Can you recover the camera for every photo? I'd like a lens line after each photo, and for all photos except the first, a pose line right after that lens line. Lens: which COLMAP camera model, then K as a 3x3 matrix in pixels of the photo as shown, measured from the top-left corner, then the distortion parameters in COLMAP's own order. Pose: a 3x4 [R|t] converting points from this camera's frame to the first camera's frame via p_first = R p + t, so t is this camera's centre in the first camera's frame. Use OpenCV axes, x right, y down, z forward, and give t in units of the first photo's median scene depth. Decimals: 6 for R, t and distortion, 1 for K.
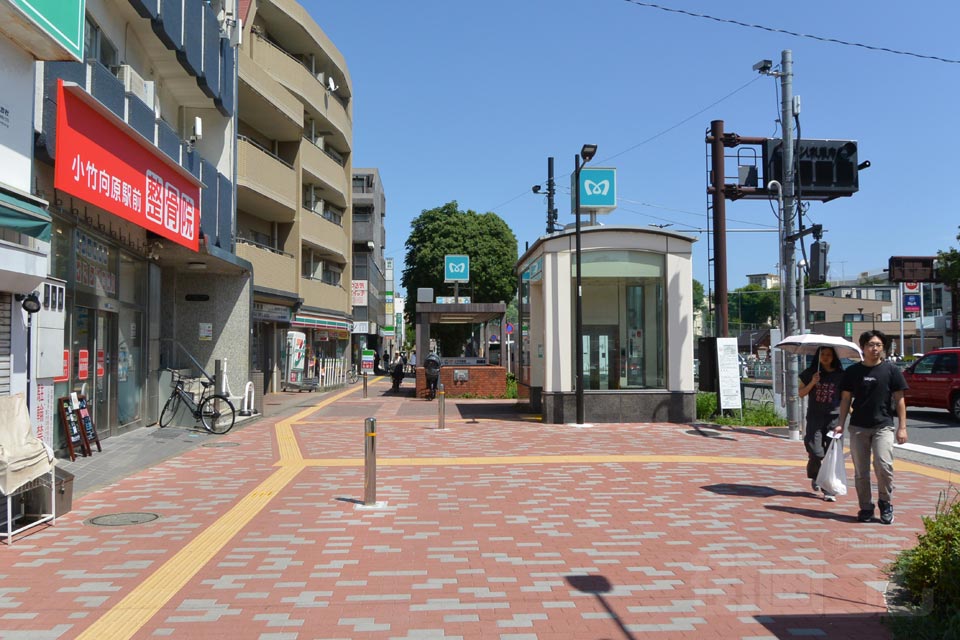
lens RADIAL K [[734.7, 0, 480.0], [0, 734.7, 320.0], [0, 0, 1]] dist [-0.118332, -0.003183]
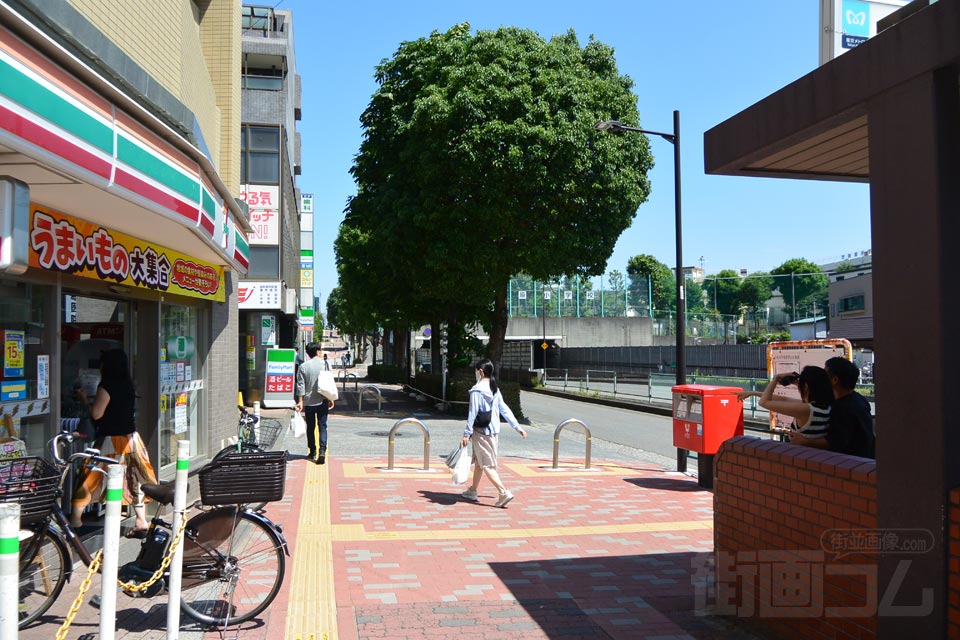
lens RADIAL K [[786.6, 0, 480.0], [0, 786.6, 320.0], [0, 0, 1]] dist [-0.004323, -0.001533]
pose [[0.992891, 0.002314, 0.119003, -0.094585], [-0.003010, 0.999979, 0.005674, 0.022116], [-0.118987, -0.005992, 0.992878, 0.546342]]
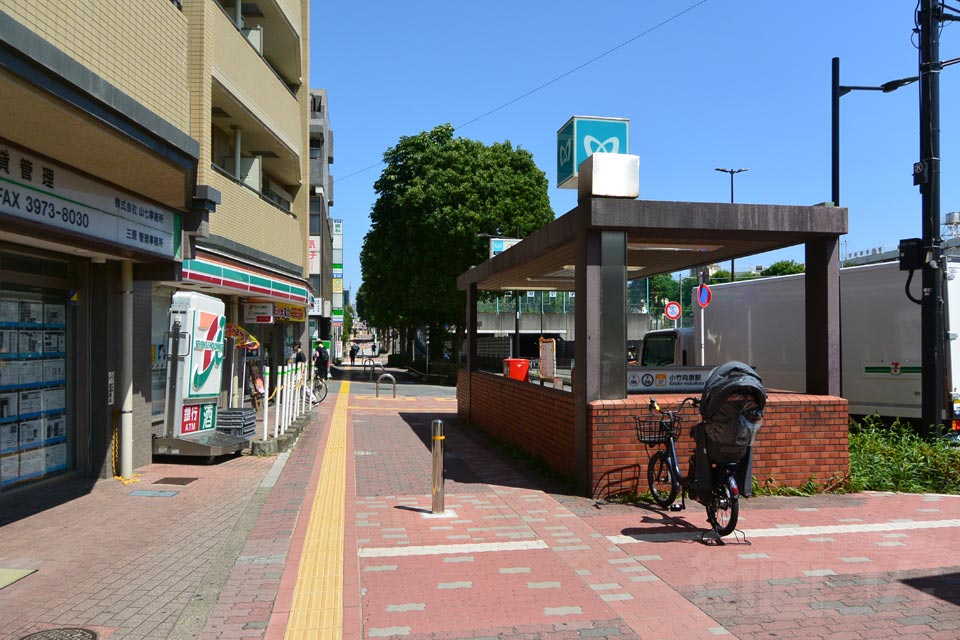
lens RADIAL K [[762.4, 0, 497.9], [0, 762.4, 335.5], [0, 0, 1]] dist [-0.000350, -0.013025]
pose [[0.993878, 0.004724, 0.110385, -0.071215], [-0.008612, 0.999358, 0.034767, 0.010974], [-0.110150, -0.035505, 0.993281, 0.296312]]
